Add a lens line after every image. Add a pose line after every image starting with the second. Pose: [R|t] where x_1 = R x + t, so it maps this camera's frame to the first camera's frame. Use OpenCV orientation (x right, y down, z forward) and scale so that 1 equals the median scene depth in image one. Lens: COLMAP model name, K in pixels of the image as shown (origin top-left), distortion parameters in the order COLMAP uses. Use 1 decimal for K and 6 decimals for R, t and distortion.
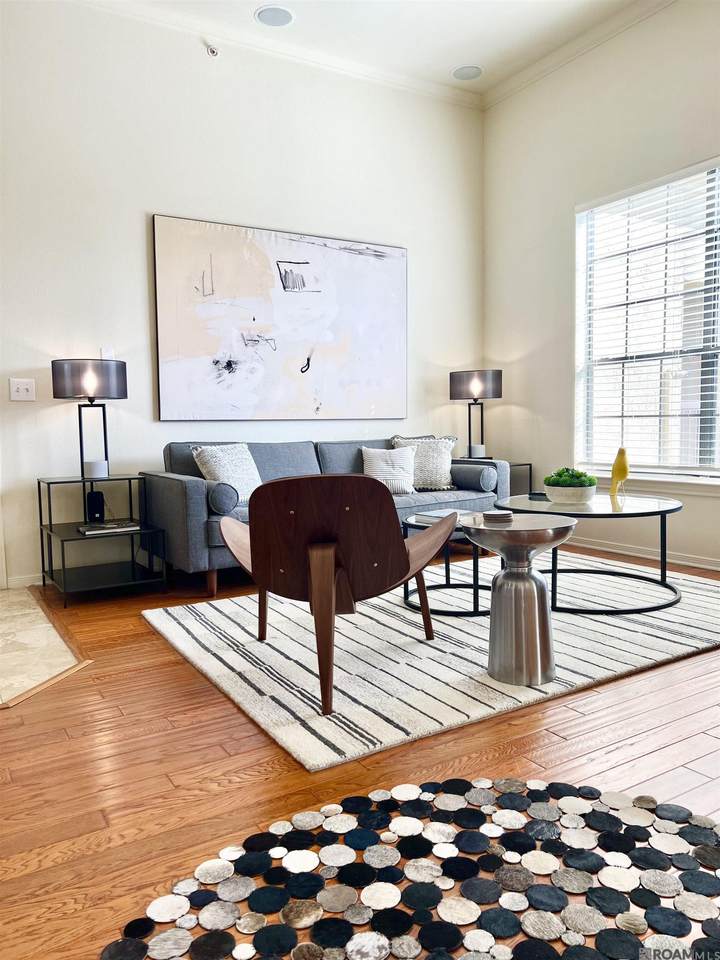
lens RADIAL K [[720.1, 0, 360.0], [0, 720.1, 480.0], [0, 0, 1]] dist [0.068589, -0.076713]
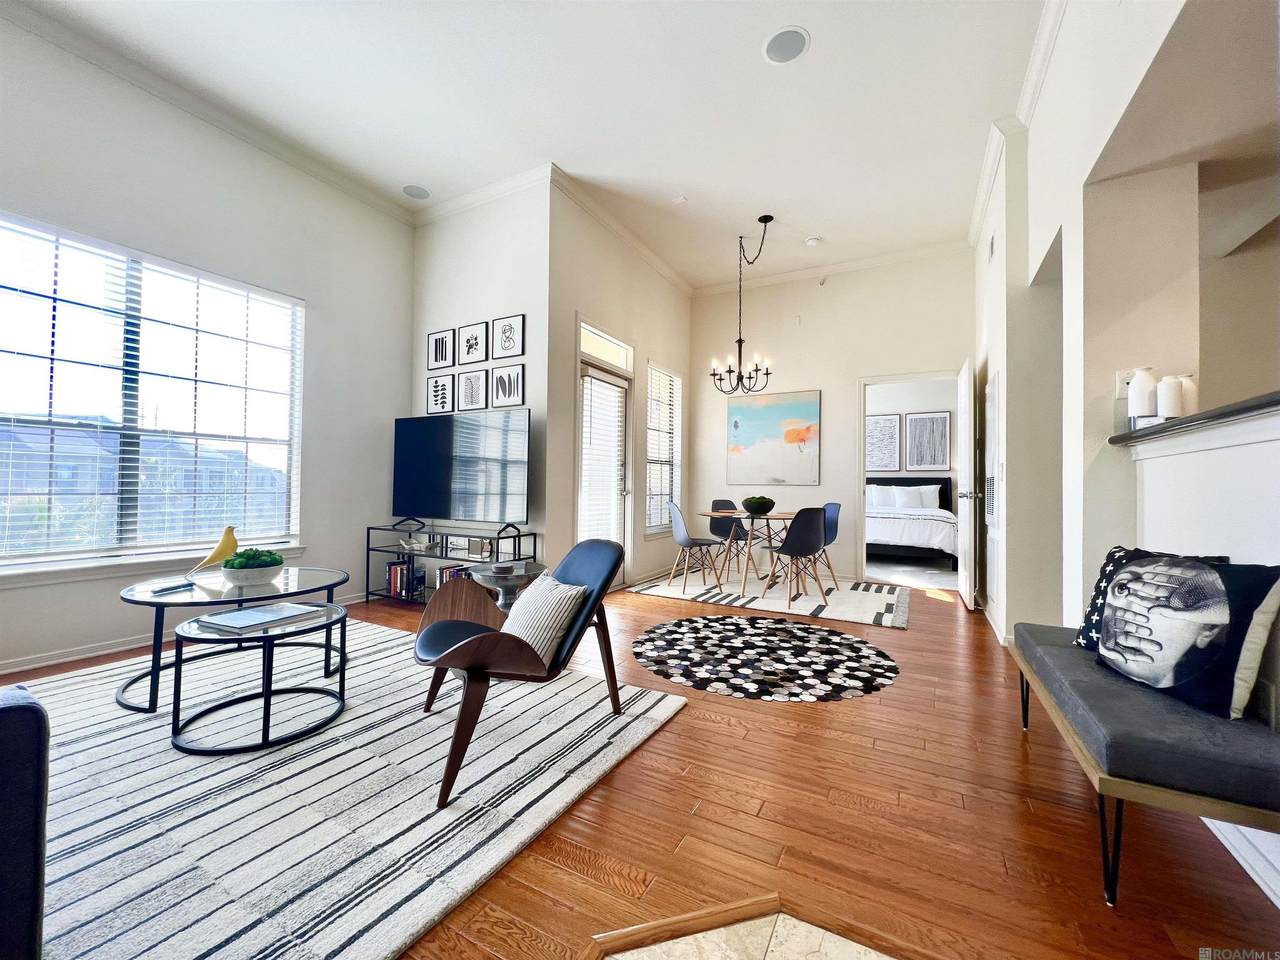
lens RADIAL K [[503.5, 0, 640.0], [0, 503.5, 480.0], [0, 0, 1]] dist [-0.011252, 0.000297]
pose [[-0.501188, 0.026806, 0.864923, -0.593087], [0.069859, 0.997511, 0.009566, -0.082671], [-0.862514, 0.065217, -0.501813, 0.928288]]
